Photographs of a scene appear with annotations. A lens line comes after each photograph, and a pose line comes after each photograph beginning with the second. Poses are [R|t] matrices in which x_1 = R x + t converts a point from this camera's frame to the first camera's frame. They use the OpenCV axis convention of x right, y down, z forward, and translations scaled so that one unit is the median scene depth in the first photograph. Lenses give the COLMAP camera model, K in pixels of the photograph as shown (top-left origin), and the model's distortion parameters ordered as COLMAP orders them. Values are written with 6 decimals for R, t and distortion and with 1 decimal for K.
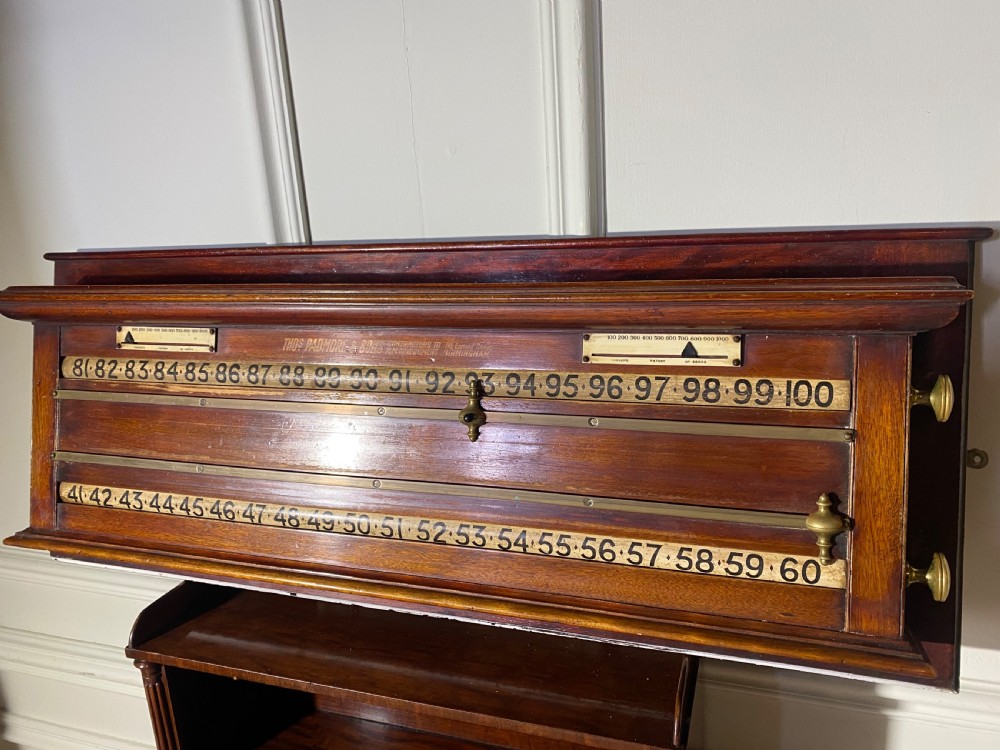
lens RADIAL K [[777.3, 0, 504.4], [0, 777.3, 368.9], [0, 0, 1]] dist [0.034051, -0.051290]
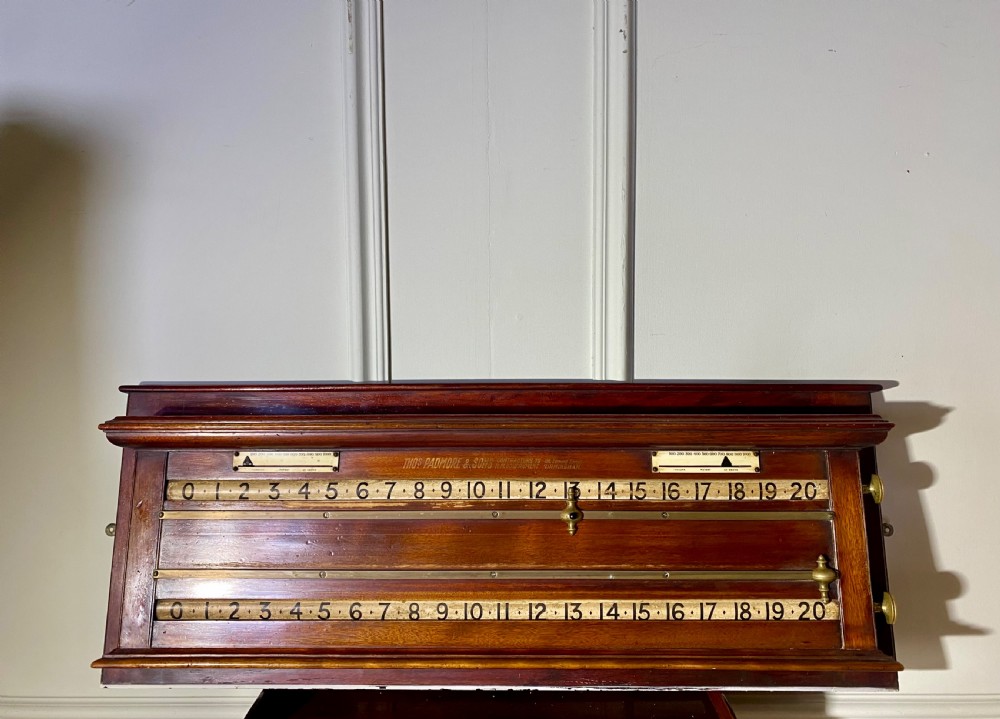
lens RADIAL K [[787.8, 0, 511.2], [0, 787.8, 325.2], [0, 0, 1]] dist [0.039840, -0.063333]
pose [[0.945592, 0.041513, 0.322694, -0.583825], [0.028471, 0.977463, -0.209177, 0.022417], [-0.324105, 0.206984, 0.923100, -0.284114]]
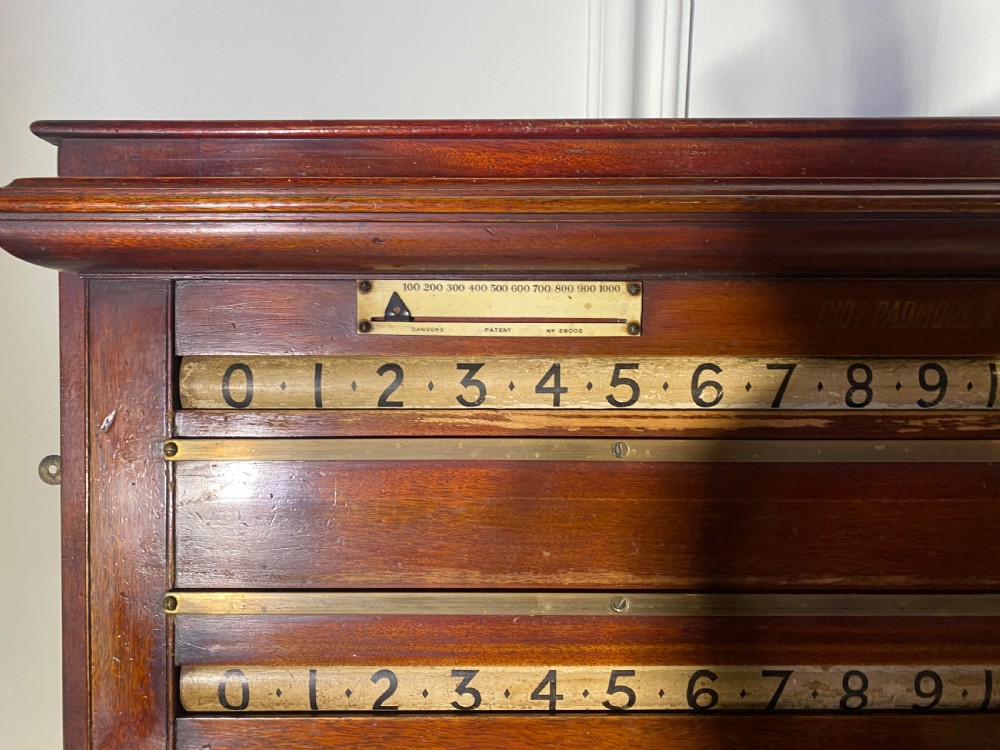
lens RADIAL K [[777.3, 0, 508.6], [0, 777.3, 366.2], [0, 0, 1]] dist [0.034051, -0.051290]
pose [[0.939484, -0.027662, 0.341475, -0.665221], [0.028116, 0.999598, 0.003619, -0.008760], [-0.341438, 0.006201, 0.939884, 0.687463]]
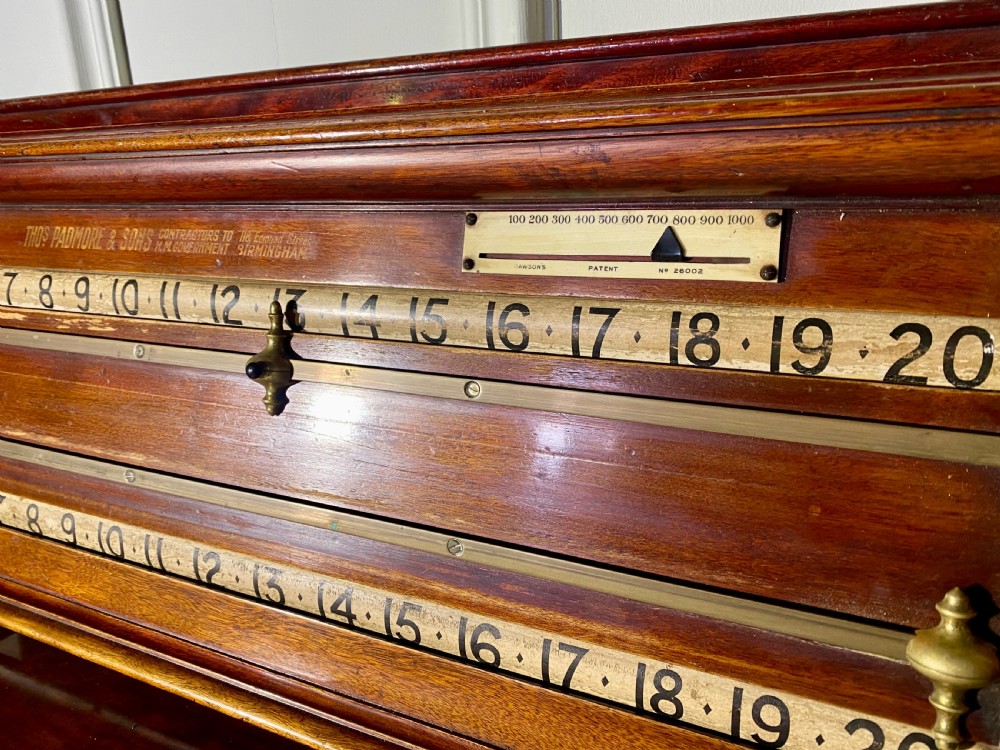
lens RADIAL K [[777.3, 0, 492.4], [0, 777.3, 372.1], [0, 0, 1]] dist [0.034051, -0.051290]
pose [[0.990598, 0.054698, -0.125391, 0.176914], [-0.049733, 0.997863, 0.042389, 0.033020], [0.127442, -0.035754, 0.991201, 0.472748]]
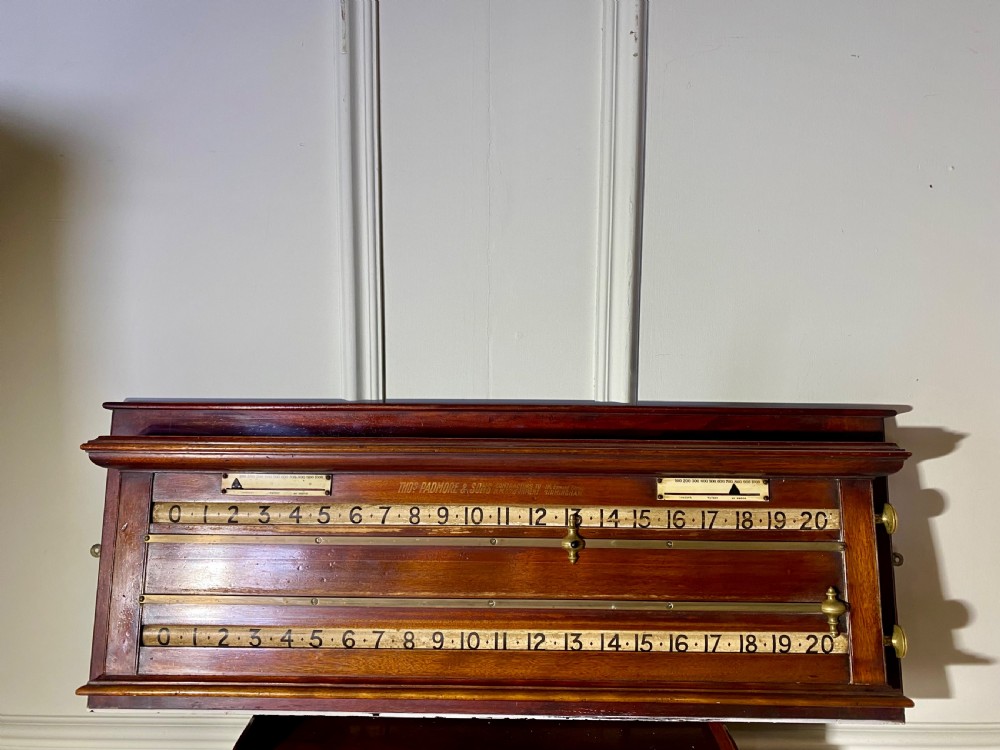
lens RADIAL K [[777.3, 0, 500.4], [0, 777.3, 365.7], [0, 0, 1]] dist [0.034051, -0.051290]
pose [[0.945161, 0.037135, 0.324487, -0.577125], [0.017915, 0.986125, -0.165036, -0.018076], [-0.326113, 0.161798, 0.931381, -0.208352]]
